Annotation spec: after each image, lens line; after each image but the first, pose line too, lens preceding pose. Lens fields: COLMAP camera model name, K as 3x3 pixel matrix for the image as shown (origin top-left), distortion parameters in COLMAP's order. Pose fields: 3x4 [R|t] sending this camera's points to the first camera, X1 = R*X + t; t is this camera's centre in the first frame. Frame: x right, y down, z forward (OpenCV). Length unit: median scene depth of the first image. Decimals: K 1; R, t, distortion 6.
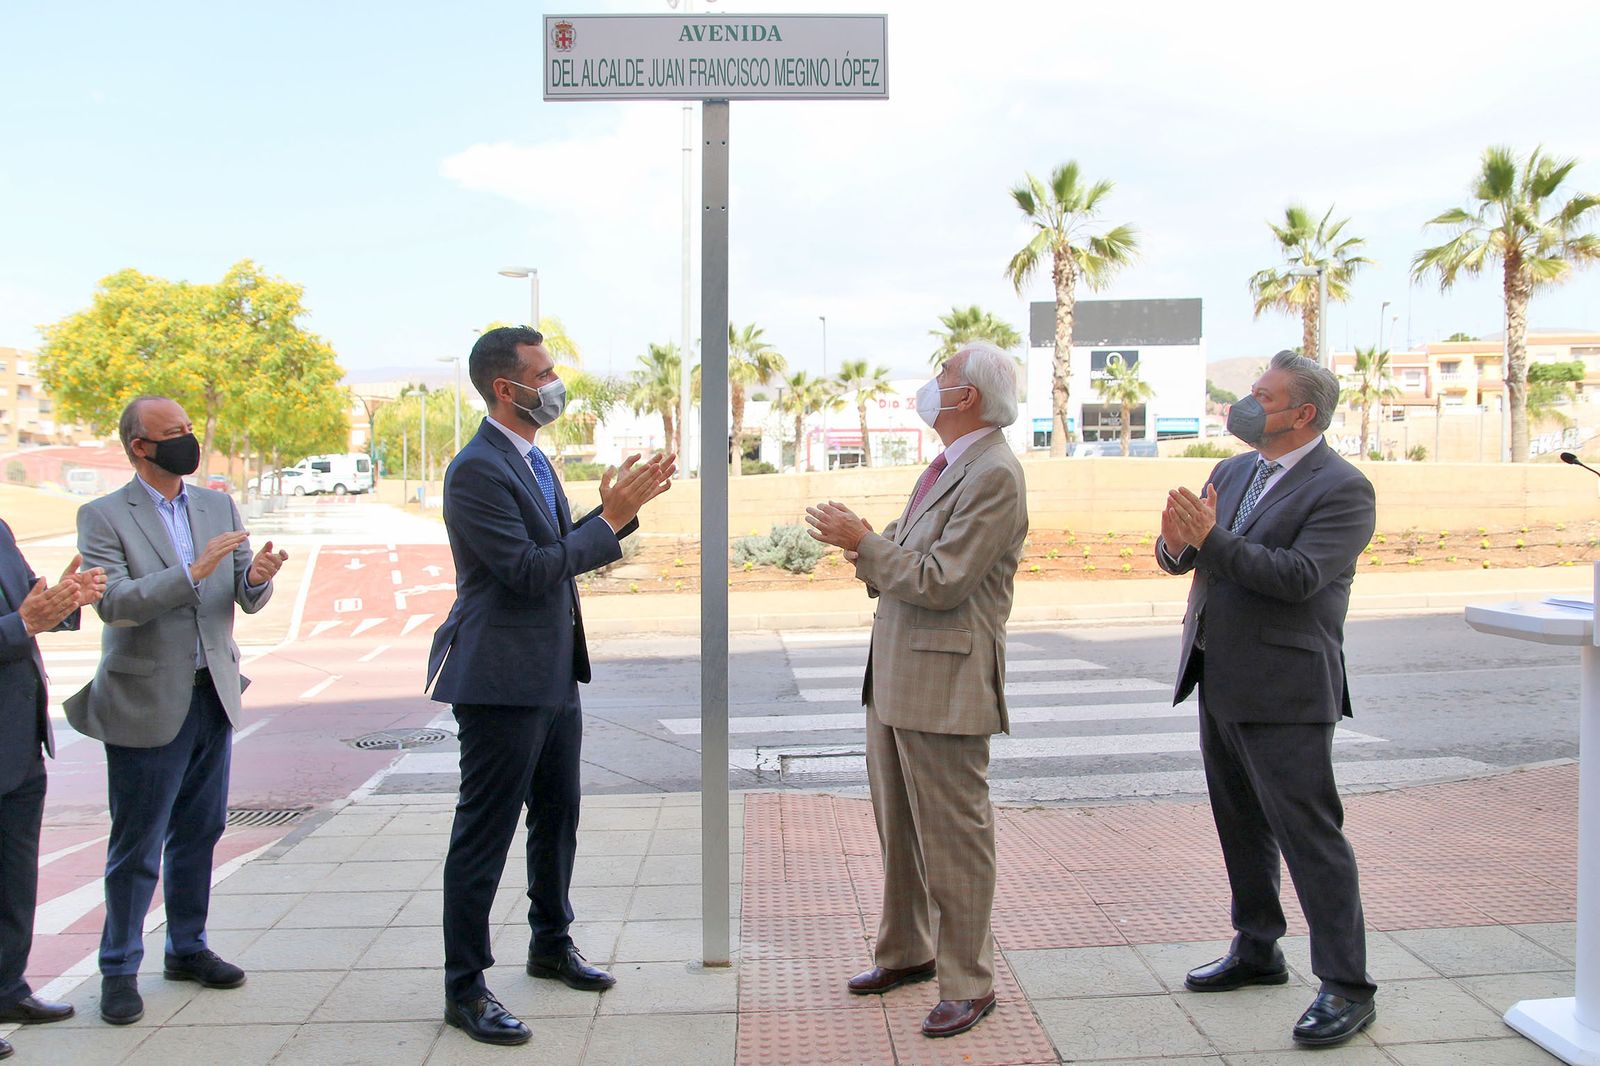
lens RADIAL K [[1314.7, 0, 792.6], [0, 1314.7, 551.2], [0, 0, 1]] dist [-0.130563, 0.125067]
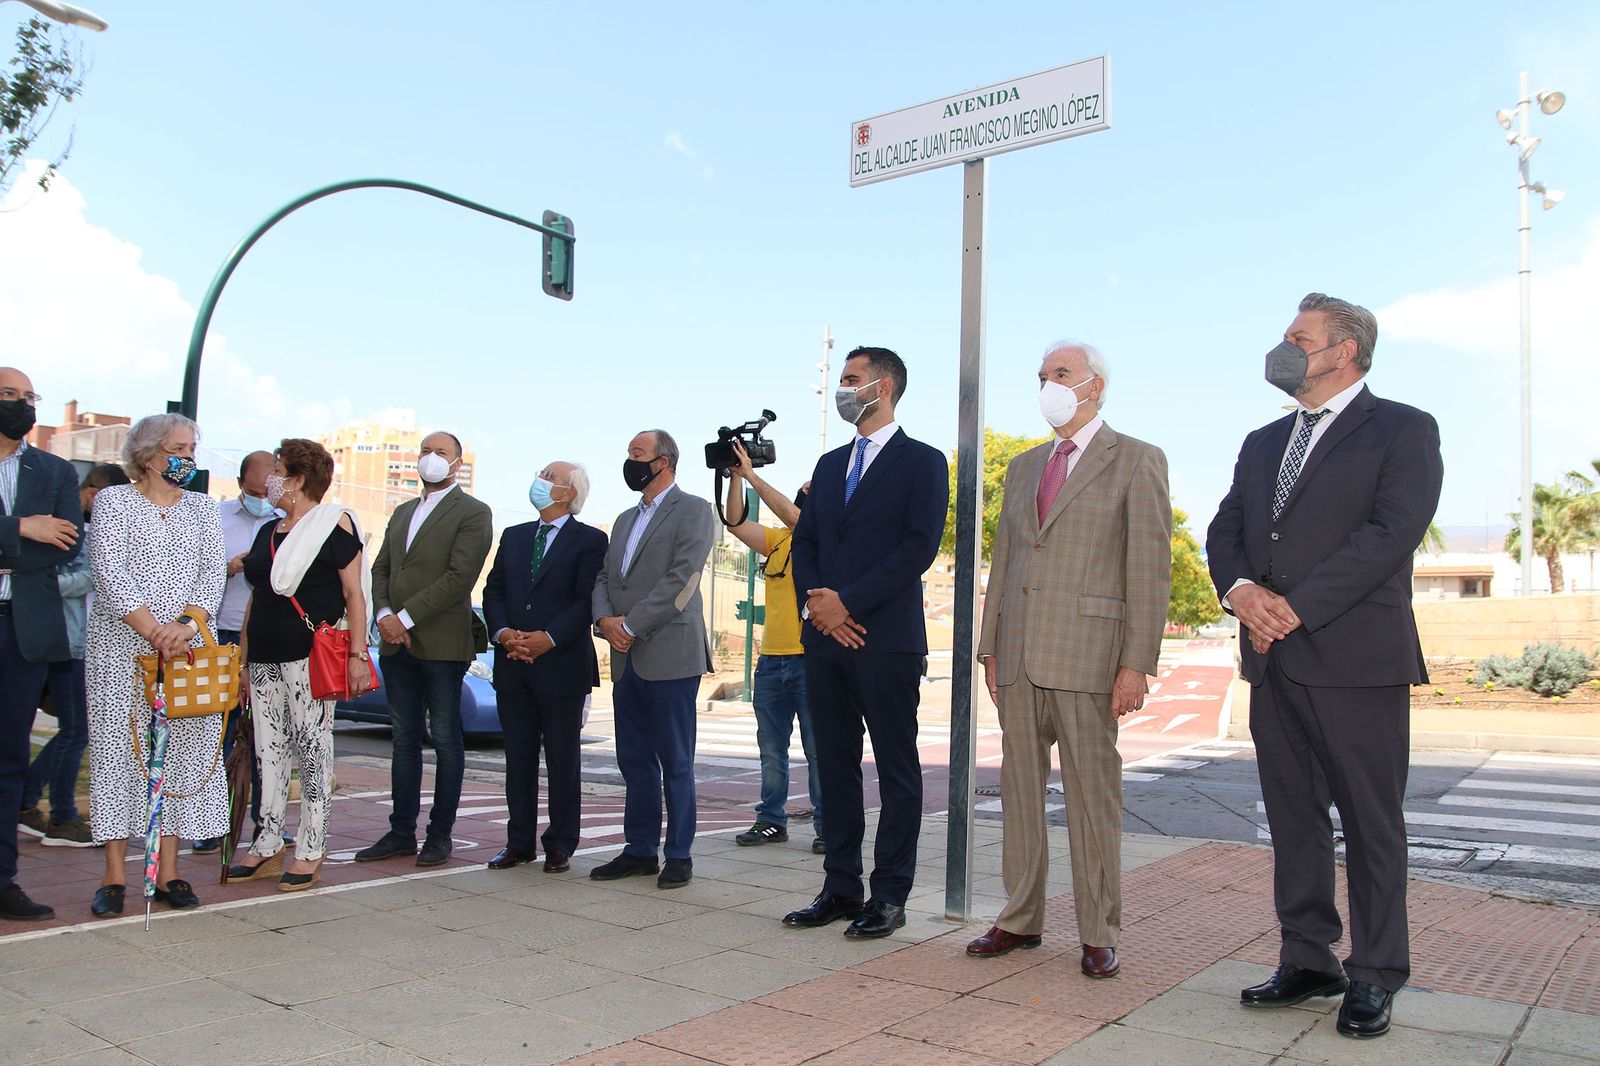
lens RADIAL K [[1244.7, 0, 791.5], [0, 1244.7, 549.1], [0, 0, 1]] dist [-0.130080, 0.122768]
pose [[0.771810, -0.017672, -0.635608, 0.101797], [-0.060991, 0.992947, -0.101668, 0.024899], [0.632921, 0.117235, 0.765288, 0.016544]]
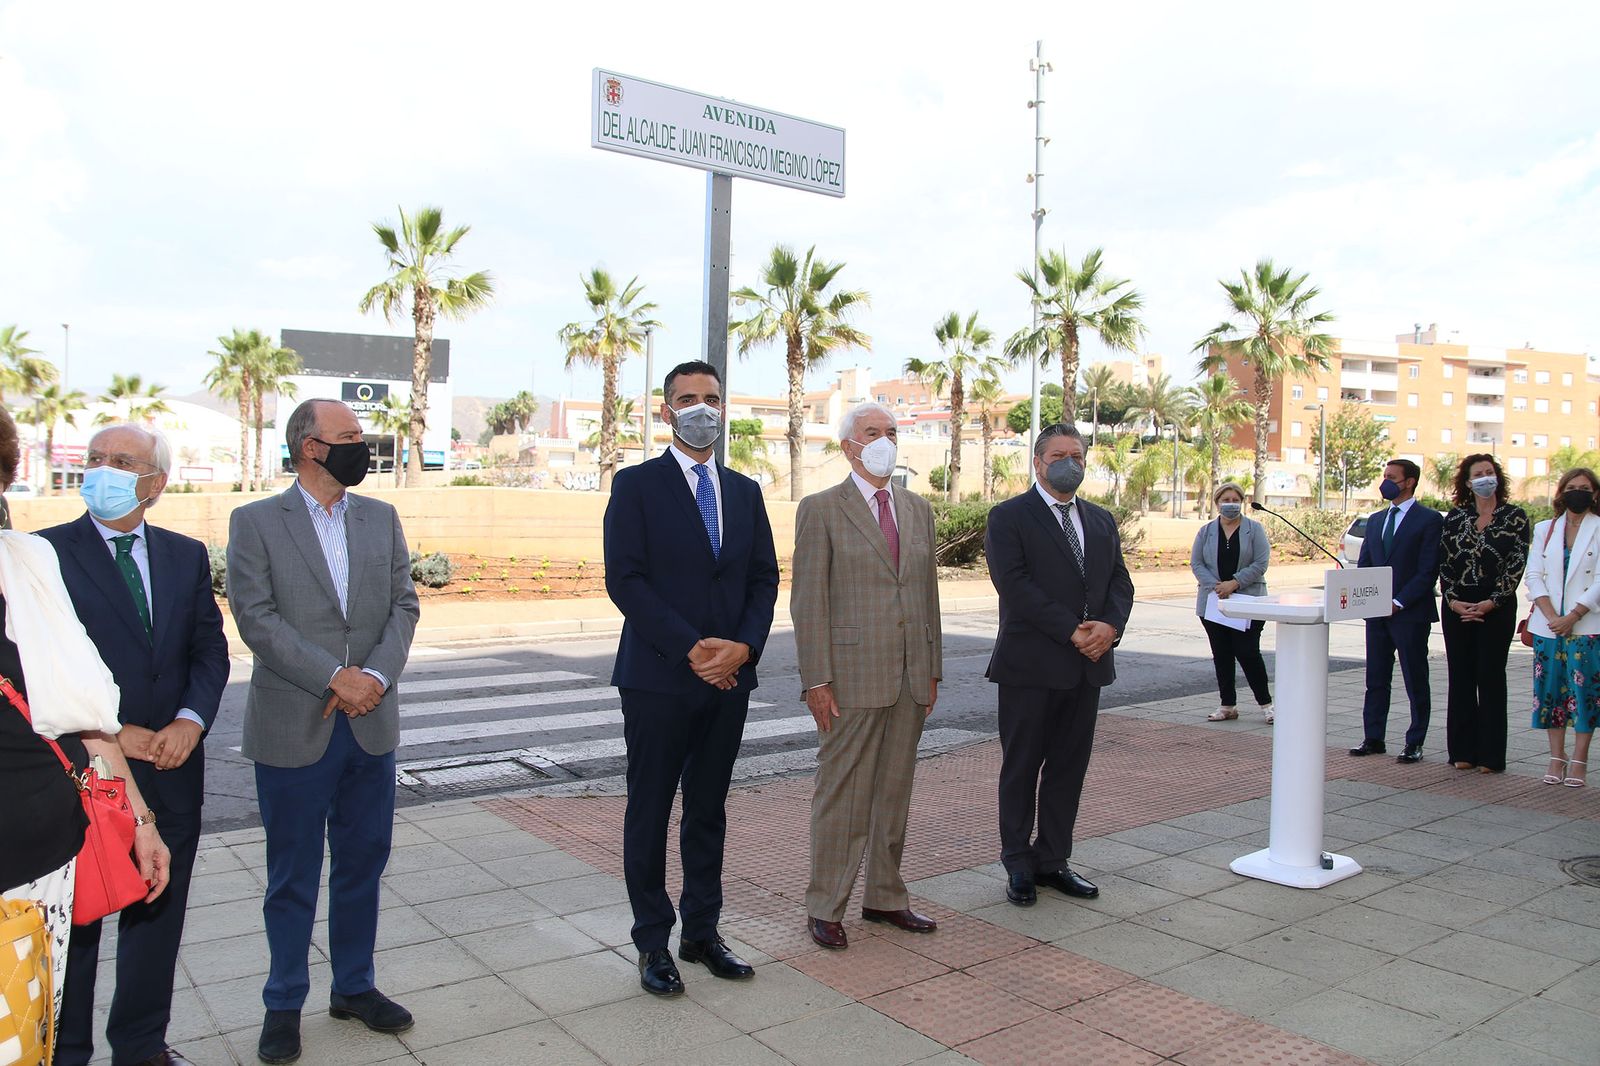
lens RADIAL K [[1246.3, 0, 793.5], [0, 1246.3, 552.3], [0, 0, 1]] dist [-0.119871, 0.099164]
pose [[0.826359, 0.008640, 0.563077, -0.122664], [0.002502, 0.999816, -0.019014, 0.001738], [-0.563138, 0.017122, 0.826185, 0.013042]]
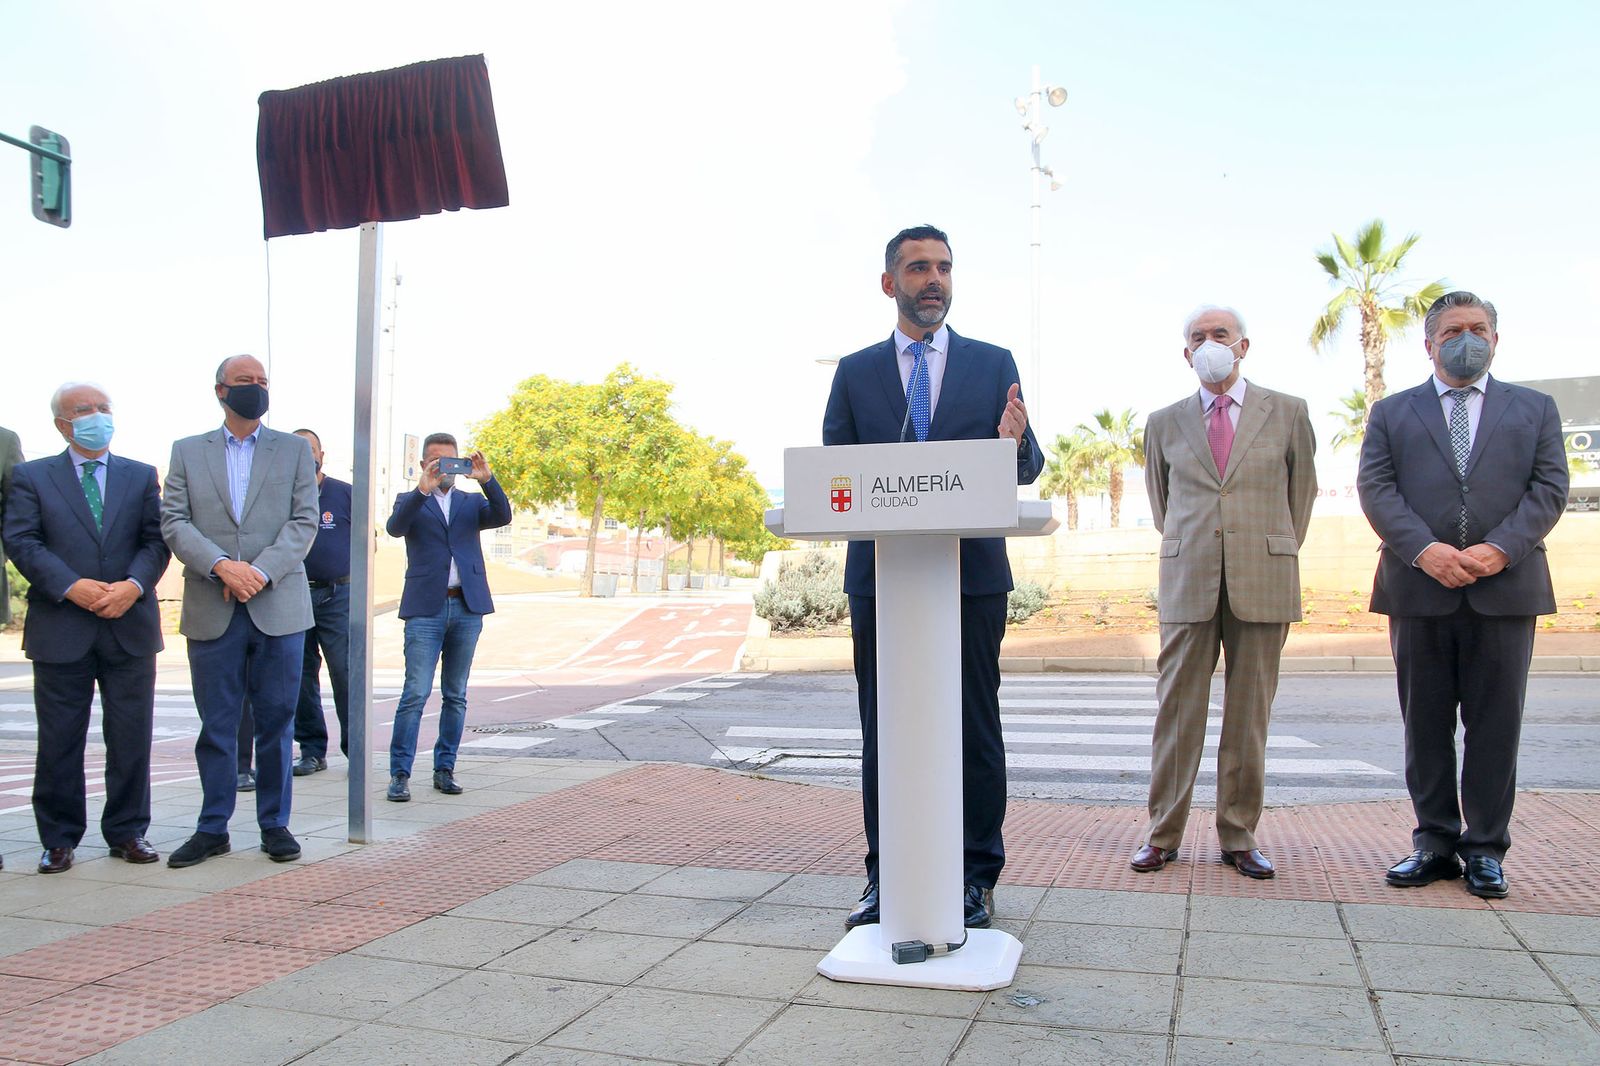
lens RADIAL K [[1246.3, 0, 793.5], [0, 1246.3, 552.3], [0, 0, 1]] dist [-0.119871, 0.099164]
pose [[0.935633, -0.000808, -0.352975, 0.147838], [-0.024232, 0.997491, -0.066515, 0.023320], [0.352143, 0.070787, 0.933266, 0.012321]]
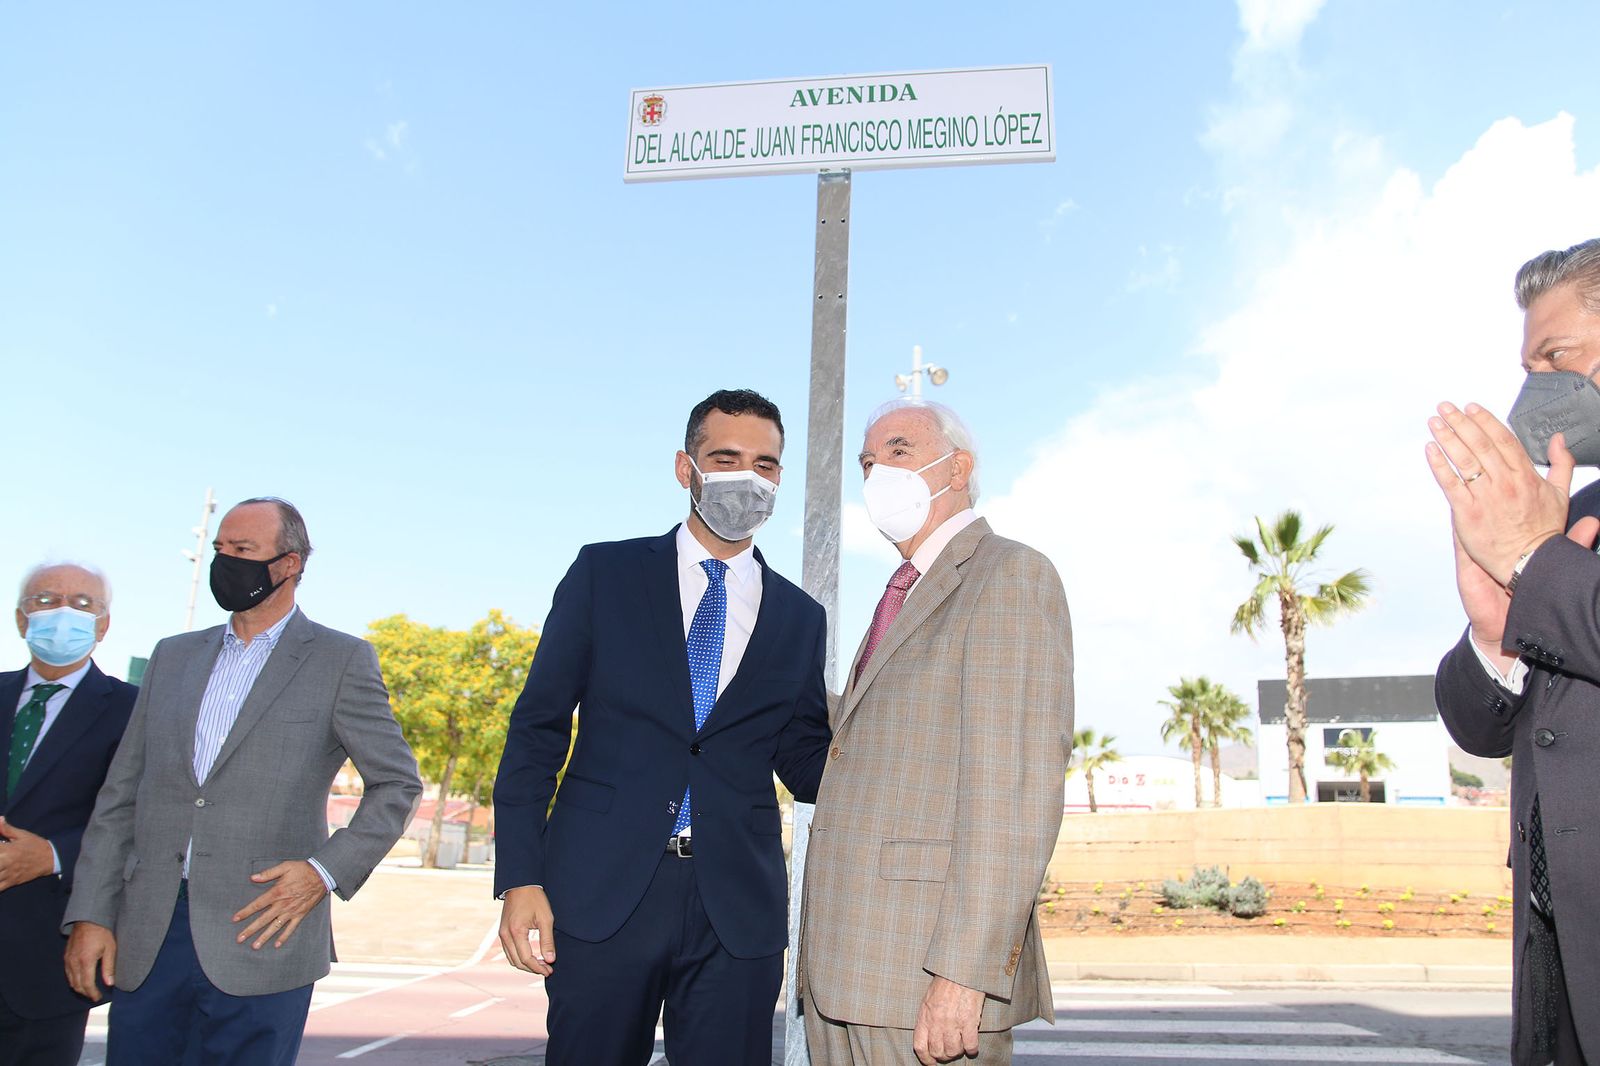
lens RADIAL K [[1244.7, 0, 791.5], [0, 1244.7, 549.1], [0, 0, 1]] dist [-0.130080, 0.122768]
pose [[0.982939, -0.010050, -0.183657, 0.010099], [-0.044274, 0.956220, -0.289281, 0.018174], [0.178524, 0.292476, 0.939461, 0.069857]]
